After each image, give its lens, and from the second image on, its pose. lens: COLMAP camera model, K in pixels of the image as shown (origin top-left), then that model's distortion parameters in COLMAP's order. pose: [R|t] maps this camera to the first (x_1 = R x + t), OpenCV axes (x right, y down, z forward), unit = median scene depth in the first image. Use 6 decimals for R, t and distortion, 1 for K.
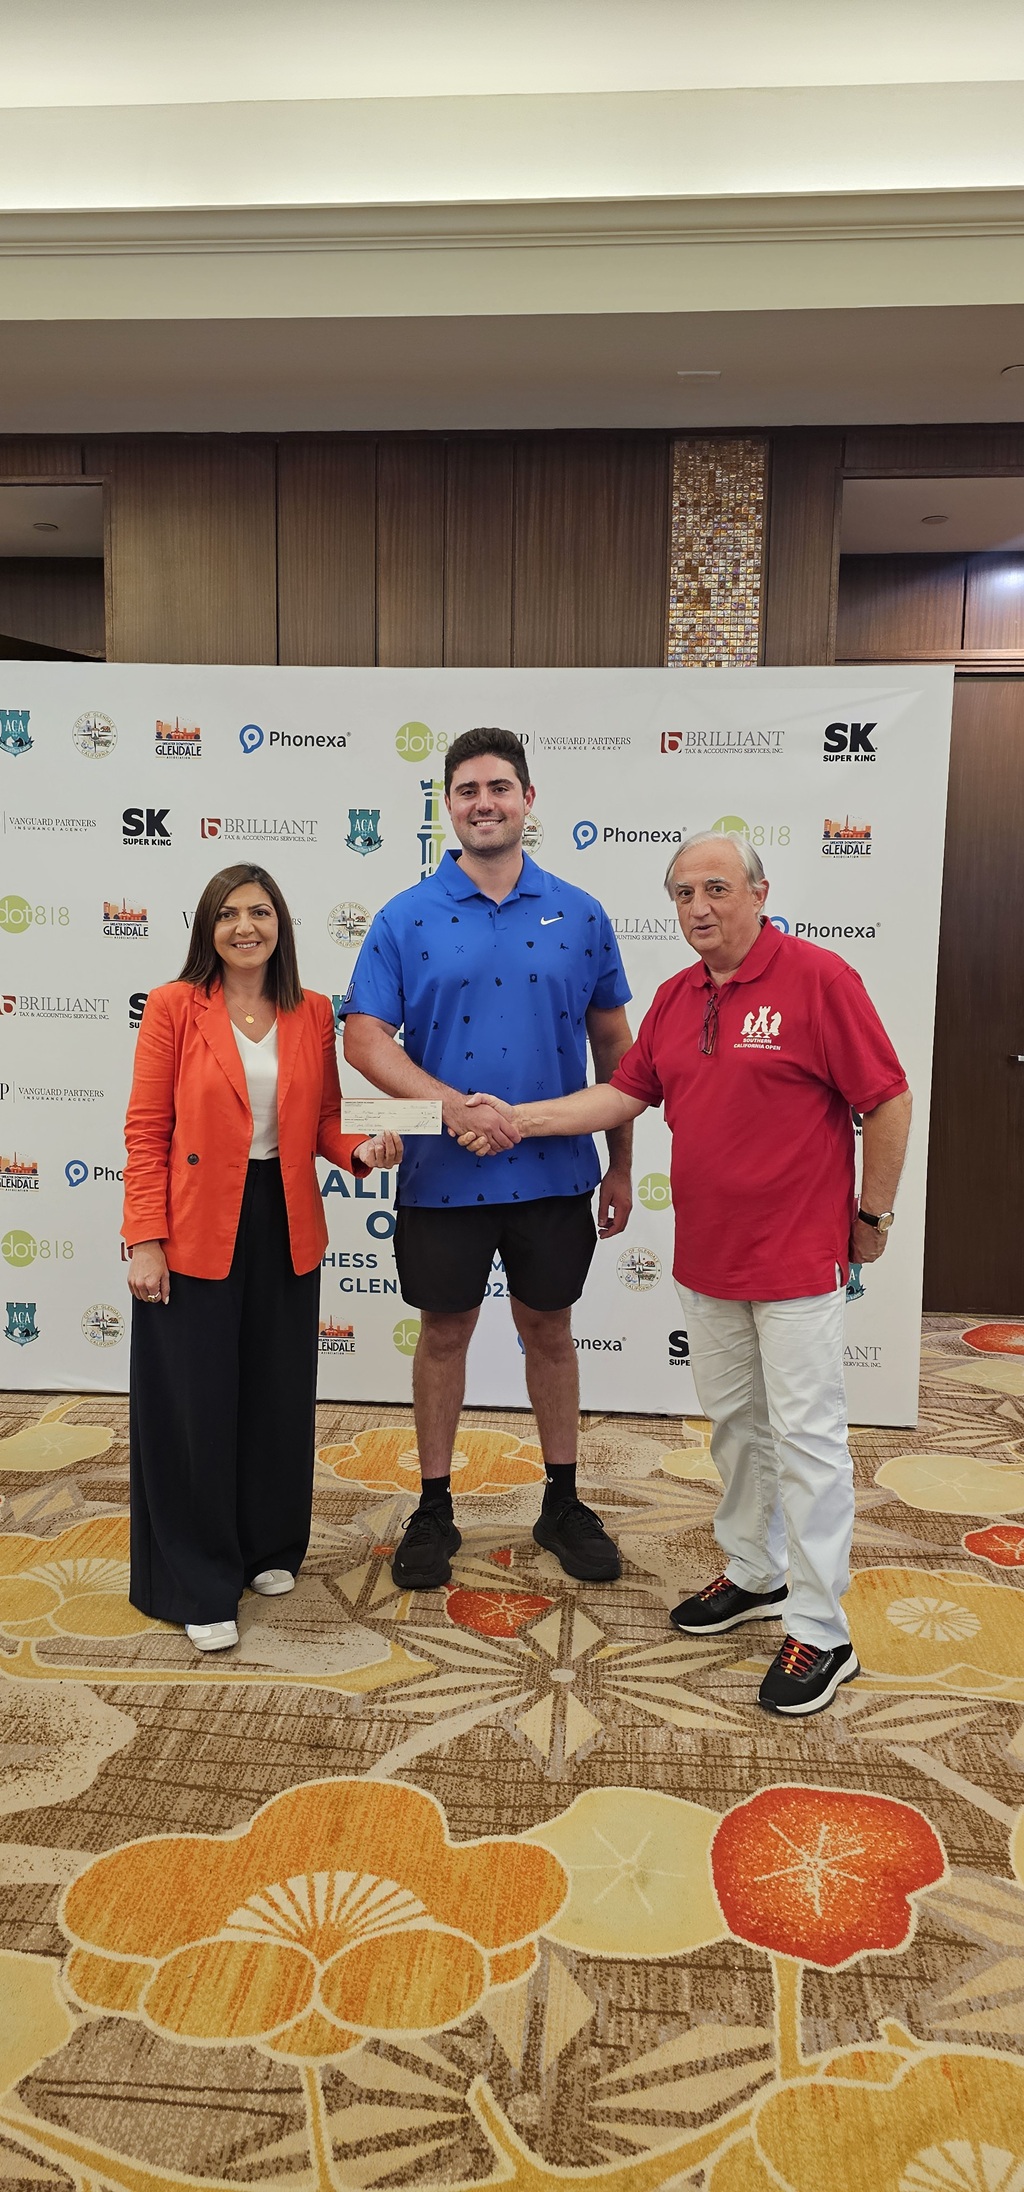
lens RADIAL K [[1491.6, 0, 519.0], [0, 1491.6, 1097.4], [0, 0, 1]] dist [0.098195, -0.121085]
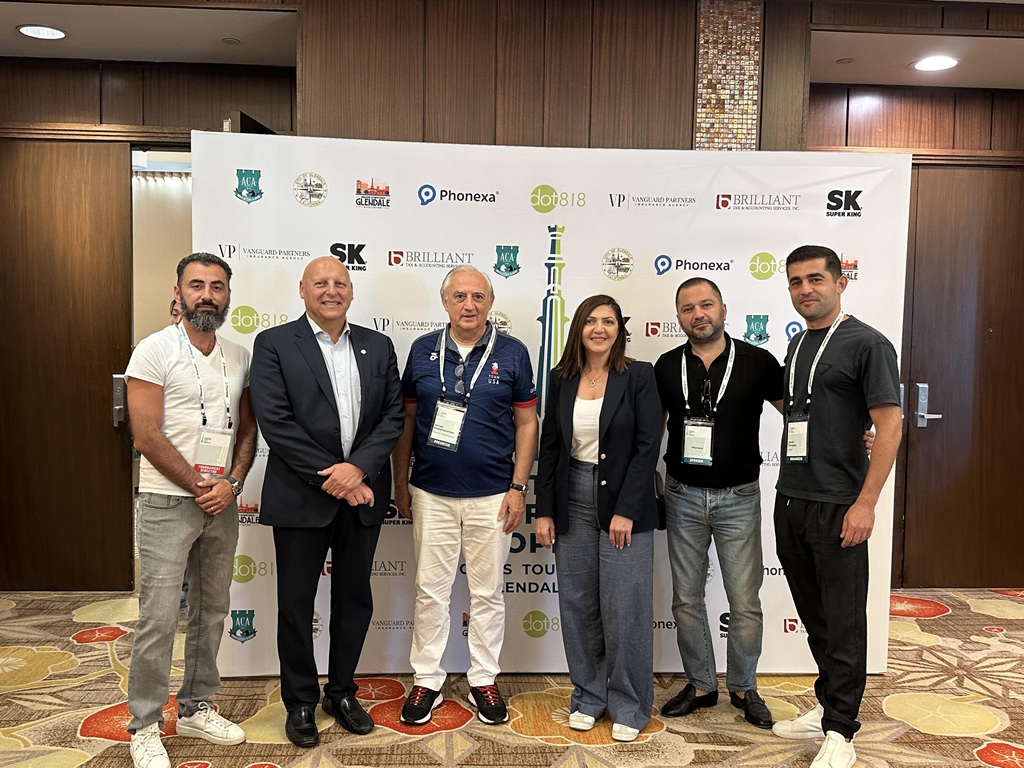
lens RADIAL K [[978.0, 0, 509.0], [0, 978.0, 389.6], [0, 0, 1]] dist [0.152320, -0.286522]
pose [[0.989020, -0.009024, 0.147504, -0.242075], [0.016342, 0.998691, -0.048474, -0.013003], [-0.146873, 0.050352, 0.987873, 0.097942]]
